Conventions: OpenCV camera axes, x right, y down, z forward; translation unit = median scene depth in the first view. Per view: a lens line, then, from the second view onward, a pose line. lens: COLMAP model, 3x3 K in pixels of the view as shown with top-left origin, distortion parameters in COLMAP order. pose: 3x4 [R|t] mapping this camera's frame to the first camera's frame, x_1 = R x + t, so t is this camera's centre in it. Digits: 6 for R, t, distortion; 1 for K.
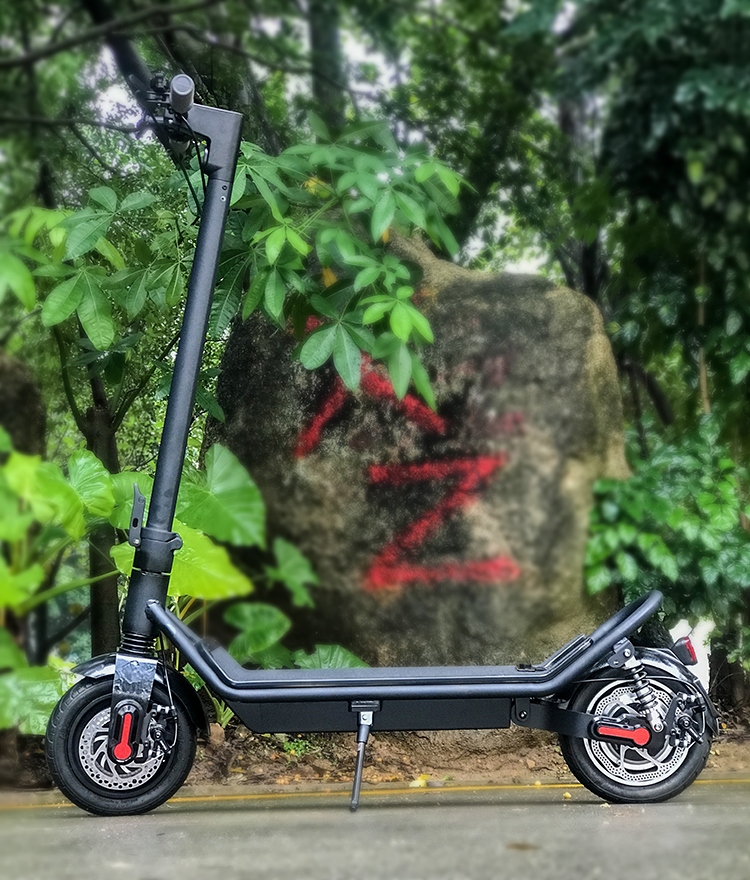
lens RADIAL K [[1613.0, 0, 375.2], [0, 1613.0, 439.8], [0, 0, 1]] dist [0.086827, 0.000000]
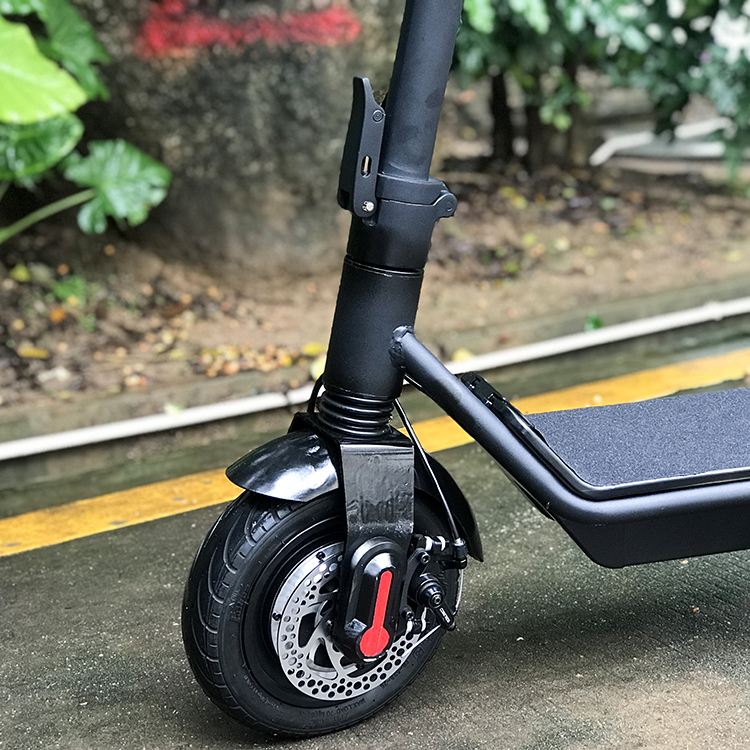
lens RADIAL K [[1623.7, 0, 374.9], [0, 1623.7, 375.3], [0, 0, 1]] dist [-0.019158, 0.000000]
pose [[0.932276, -0.091167, 0.350073, -0.170234], [-0.042195, 0.933713, 0.355528, -0.030678], [-0.359280, -0.346222, 0.866631, 0.320056]]
